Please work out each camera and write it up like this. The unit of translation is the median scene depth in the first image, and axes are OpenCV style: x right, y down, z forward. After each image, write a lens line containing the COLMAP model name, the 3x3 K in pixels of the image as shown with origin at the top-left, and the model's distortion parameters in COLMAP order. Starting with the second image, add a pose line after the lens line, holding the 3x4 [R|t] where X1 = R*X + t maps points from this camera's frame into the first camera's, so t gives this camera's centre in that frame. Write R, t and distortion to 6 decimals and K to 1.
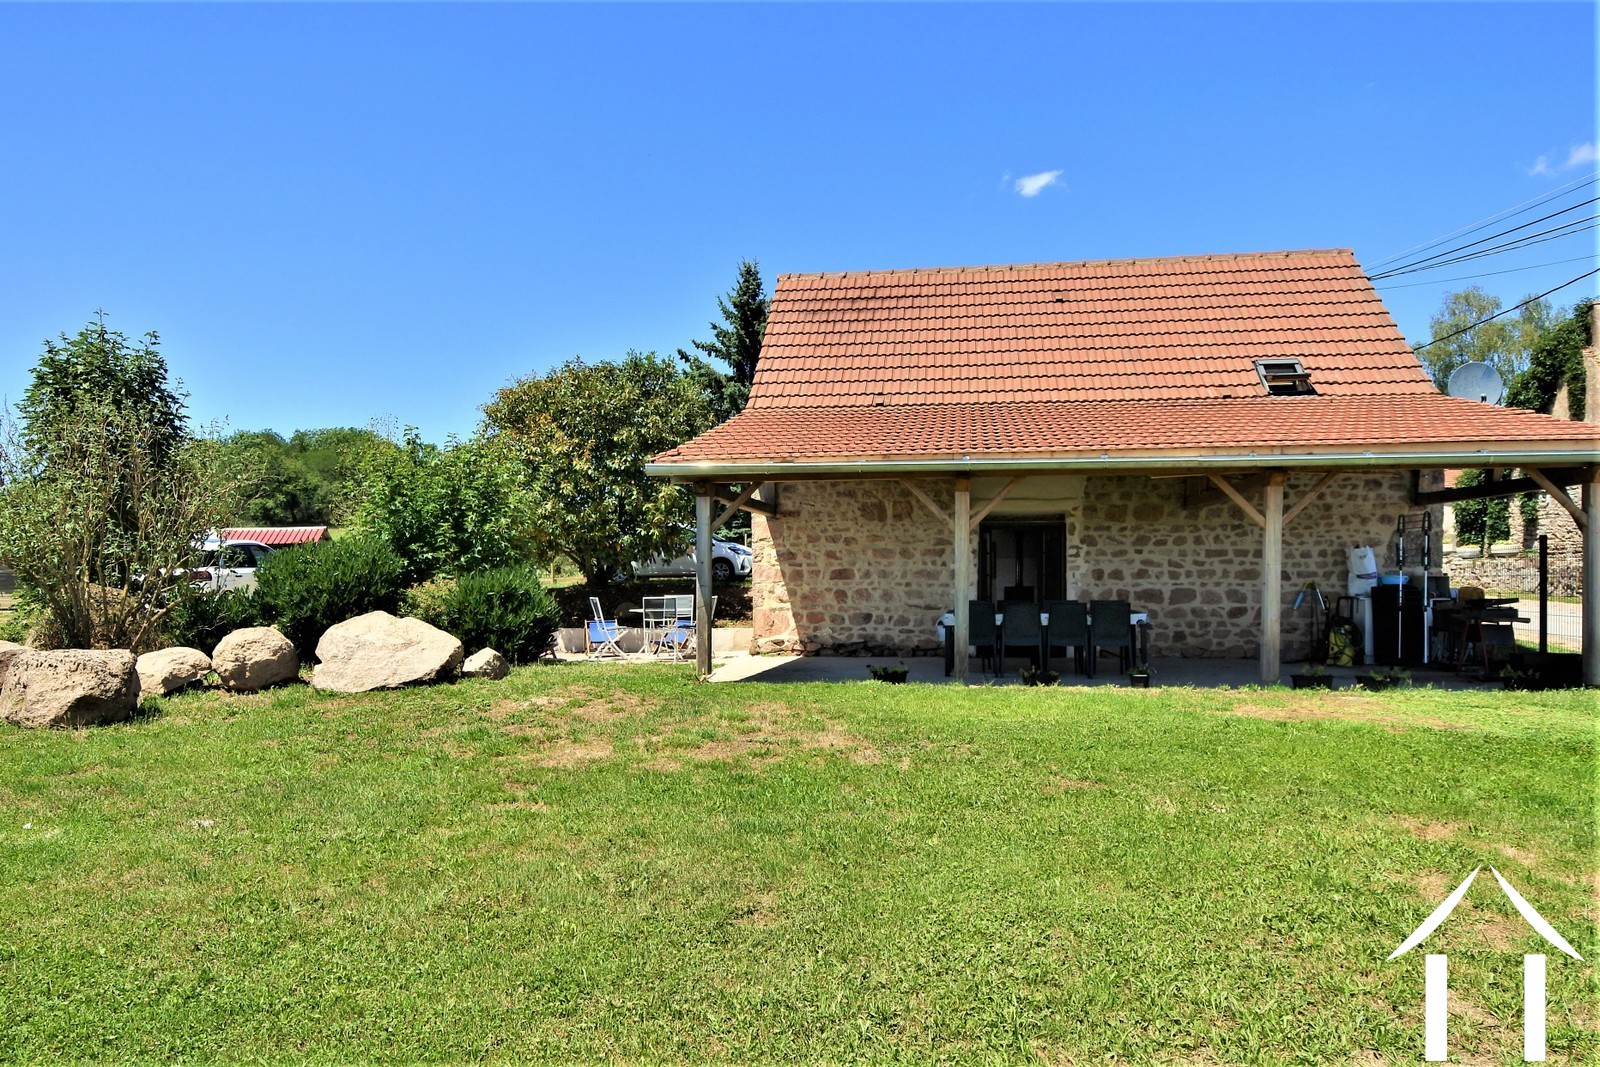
lens RADIAL K [[1007.6, 0, 800.0], [0, 1007.6, 533.5], [0, 0, 1]] dist [-0.005501, -0.001005]
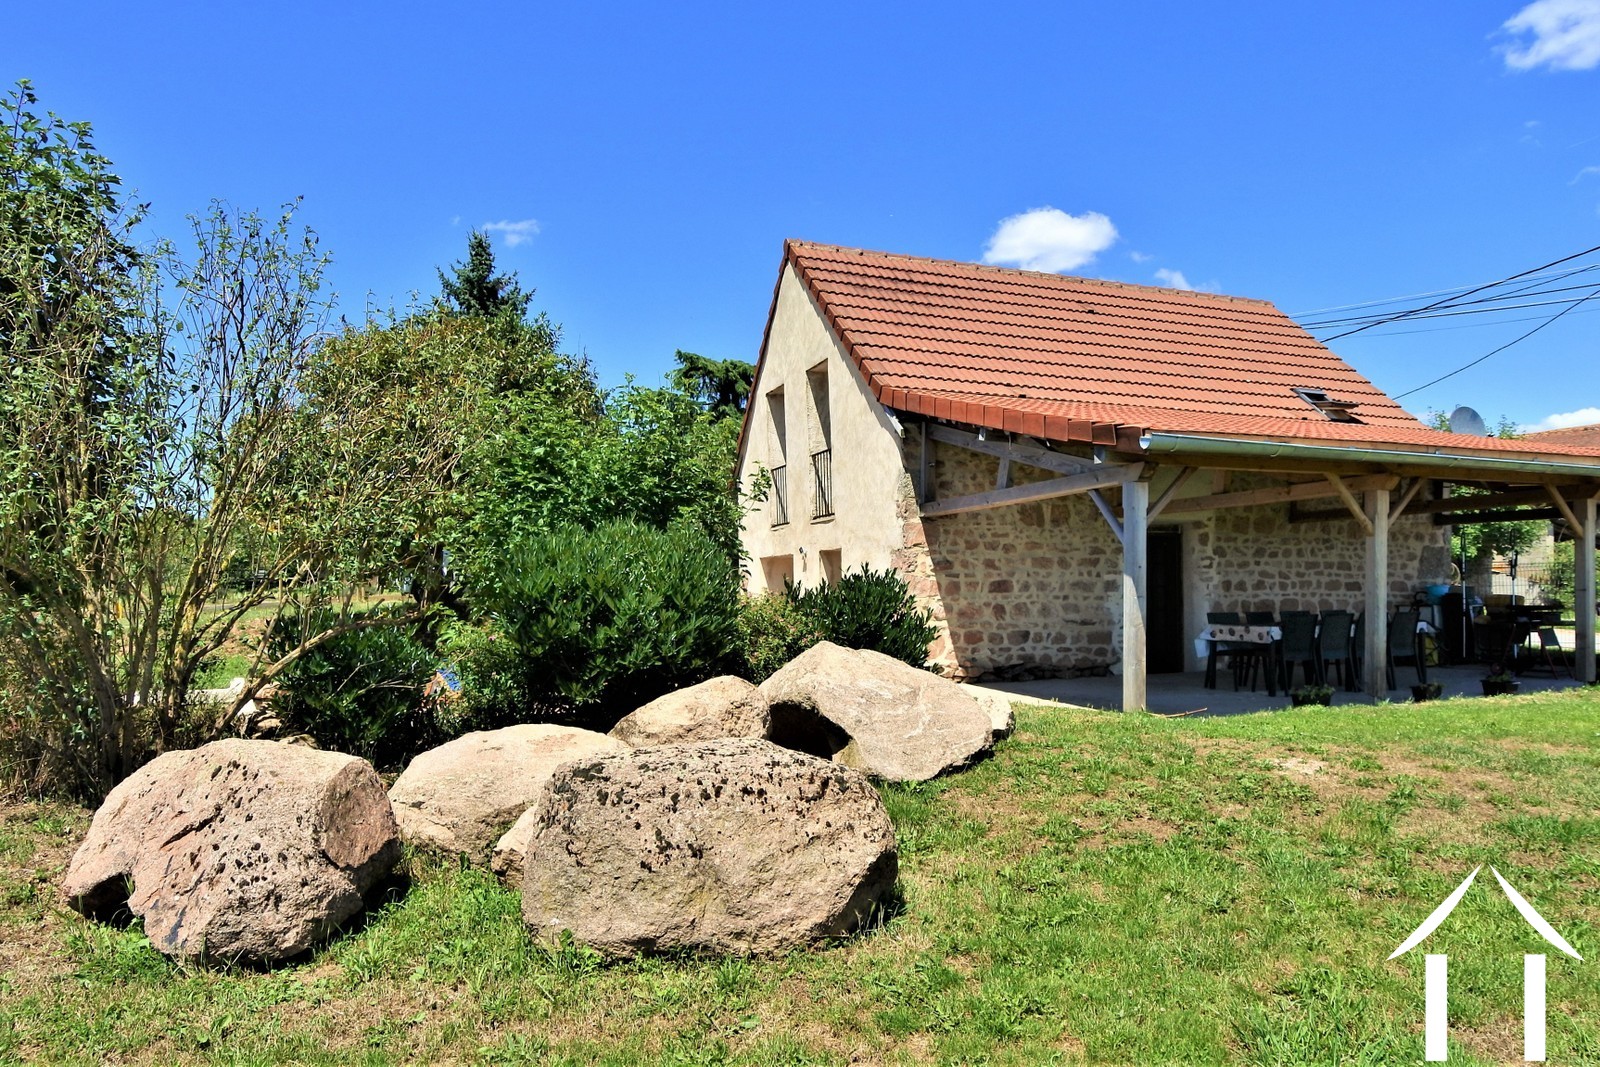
lens RADIAL K [[962.6, 0, 800.0], [0, 962.6, 533.5], [0, 0, 1]] dist [0.002388, 0.000556]
pose [[0.869650, 0.025504, 0.493009, -0.524788], [-0.012822, 0.999495, -0.029088, 0.021475], [-0.493502, 0.018975, 0.869538, 0.367492]]
